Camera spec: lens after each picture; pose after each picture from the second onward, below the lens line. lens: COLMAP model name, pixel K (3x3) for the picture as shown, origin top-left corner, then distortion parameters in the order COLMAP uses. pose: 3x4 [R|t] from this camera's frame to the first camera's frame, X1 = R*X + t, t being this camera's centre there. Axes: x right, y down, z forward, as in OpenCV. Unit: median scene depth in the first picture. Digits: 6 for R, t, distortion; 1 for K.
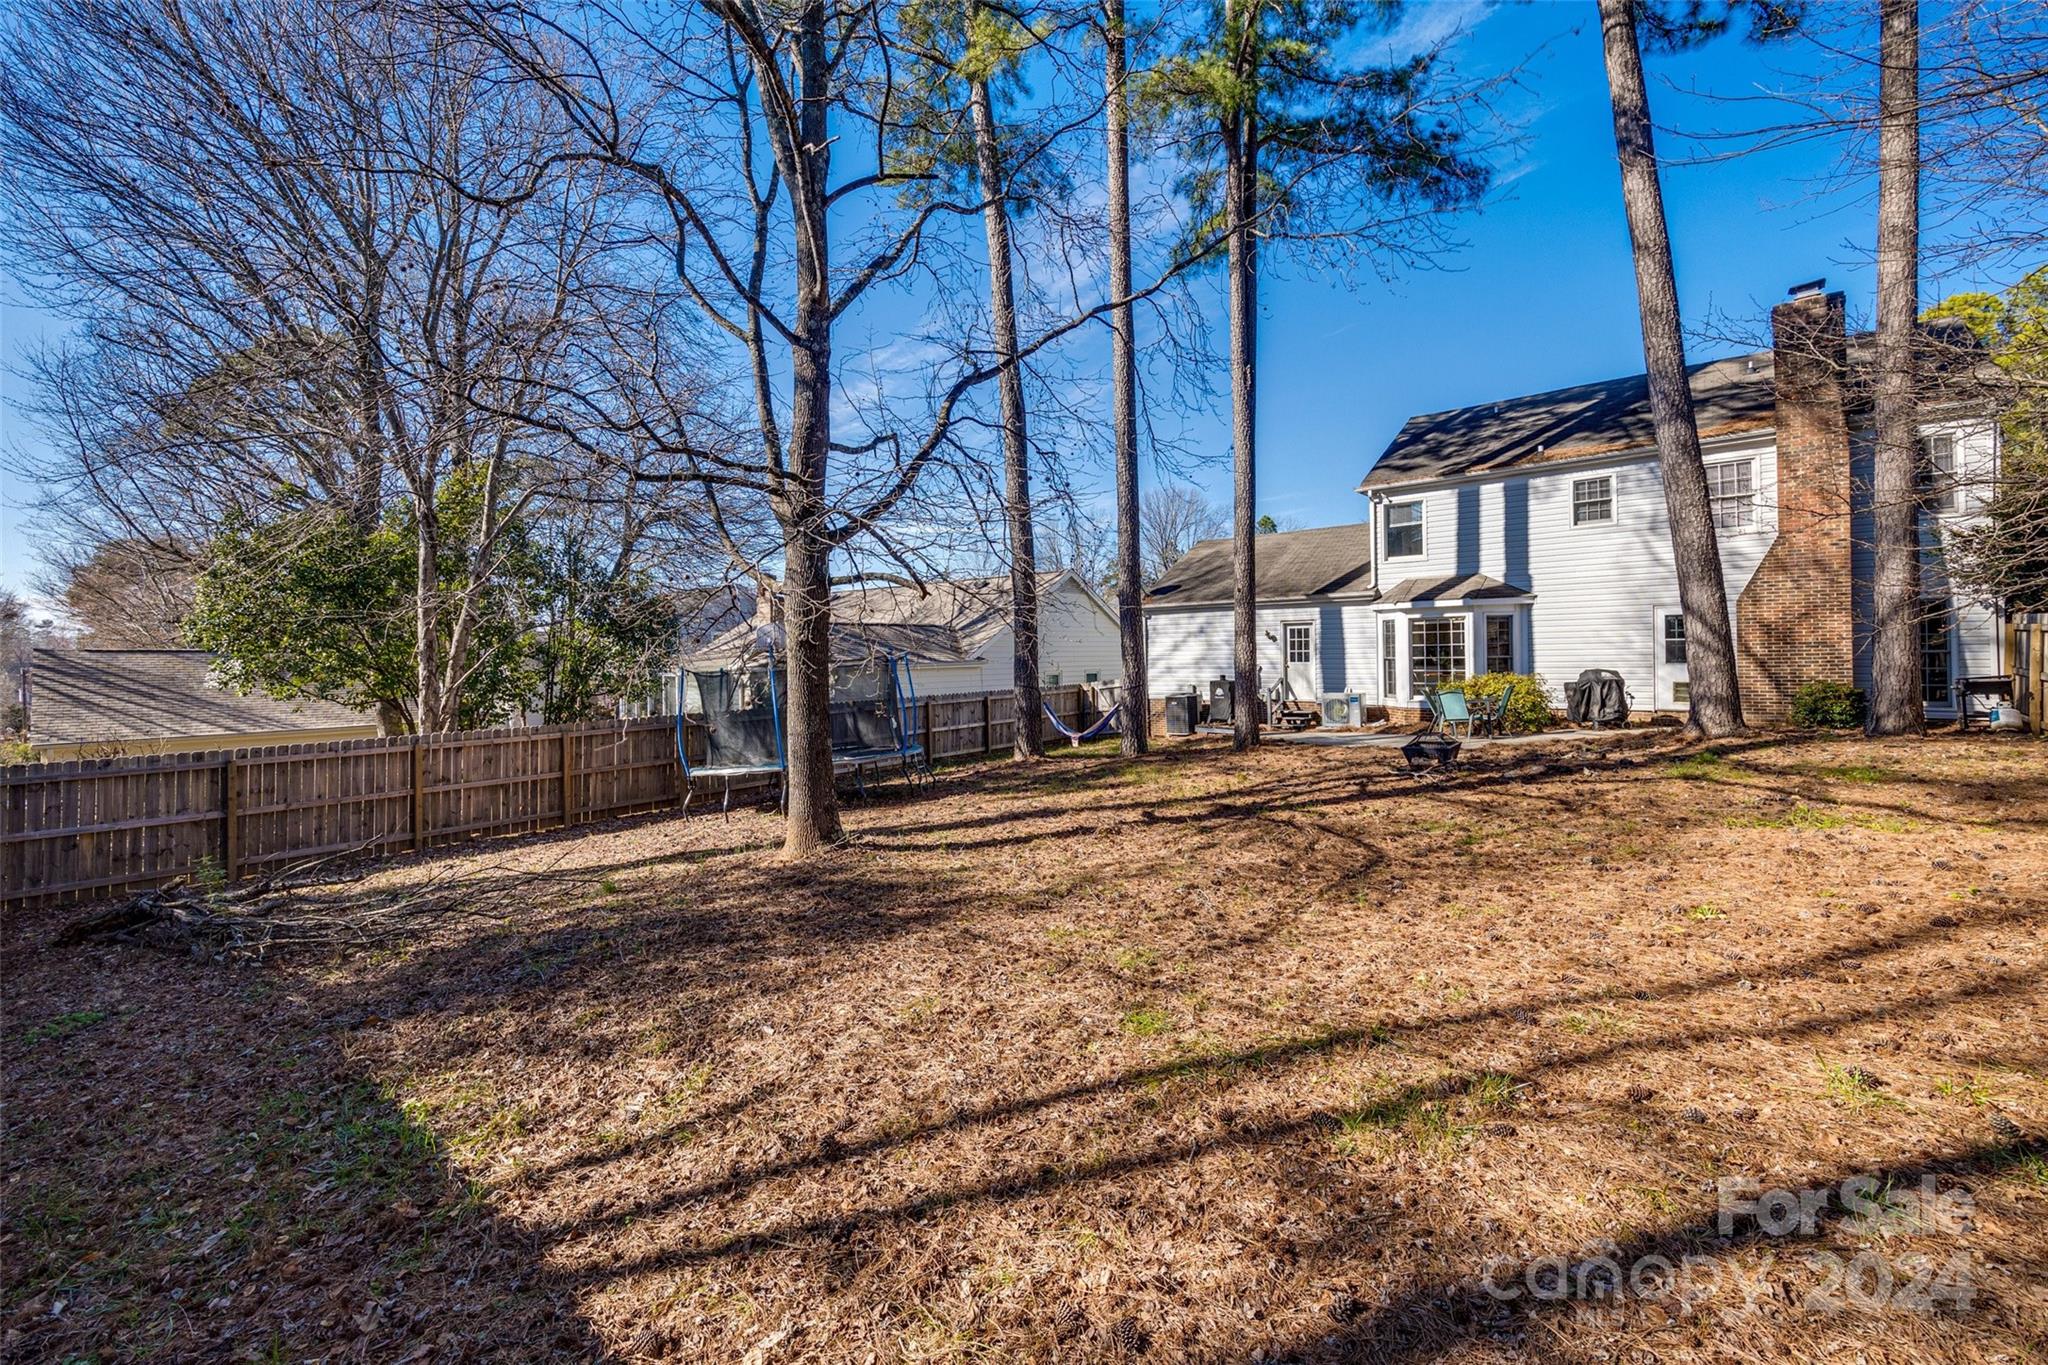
lens RADIAL K [[833.4, 0, 1016.1], [0, 833.4, 666.6], [0, 0, 1]] dist [-0.006017, 0.000932]
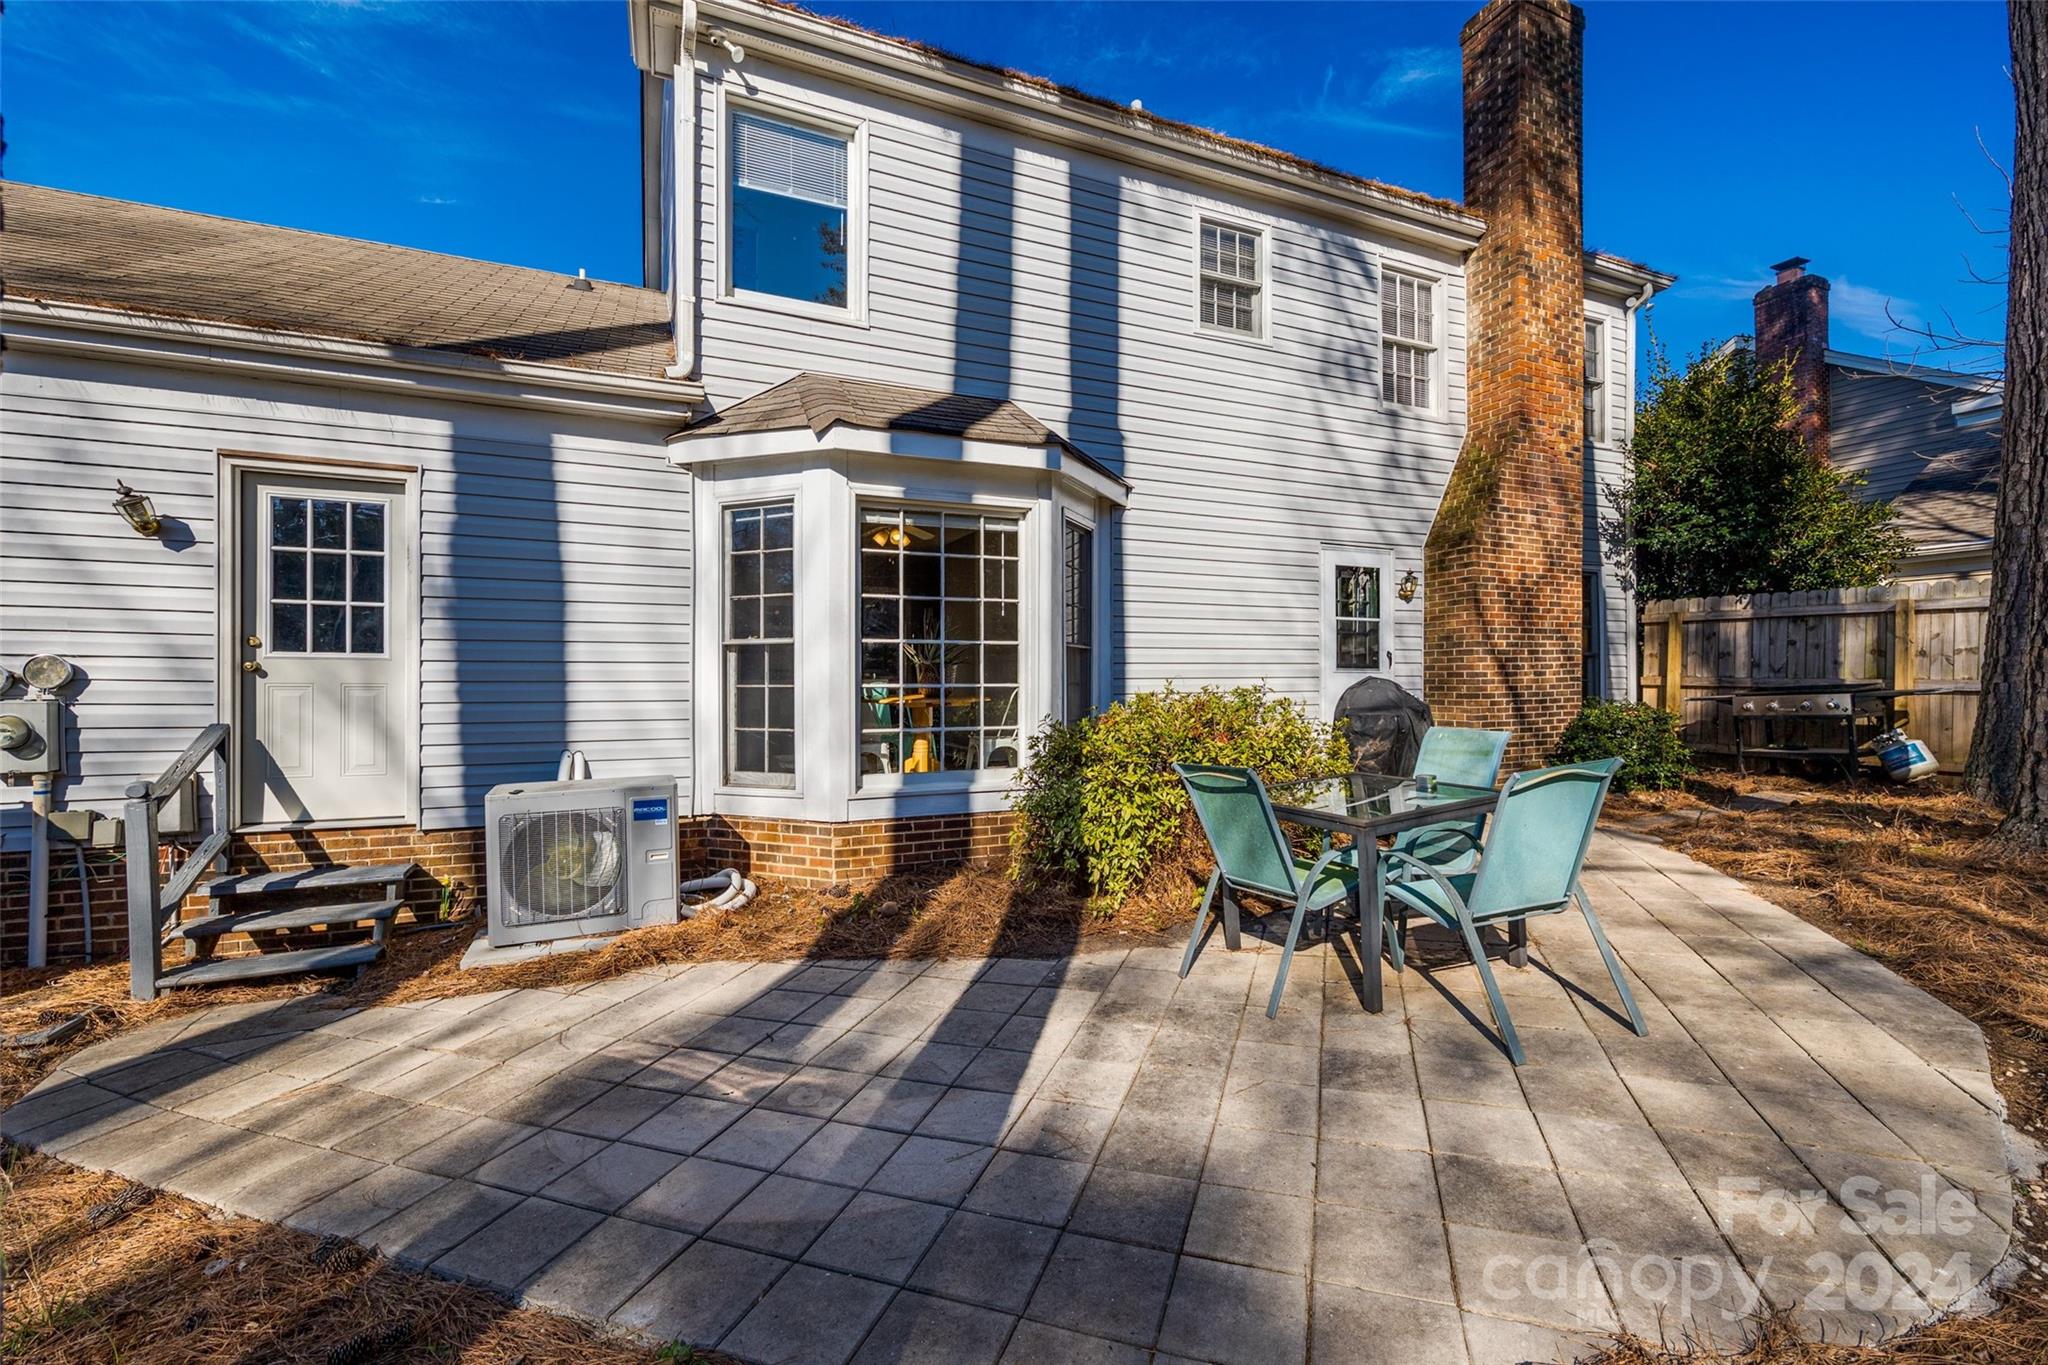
lens RADIAL K [[886.0, 0, 1033.6], [0, 886.0, 664.6], [0, 0, 1]] dist [0.014084, 0.000279]
pose [[0.430737, 0.034168, 0.901830, 0.224722], [0.004846, 0.999181, -0.040171, 0.009737], [-0.902464, 0.021673, 0.430219, 0.794083]]
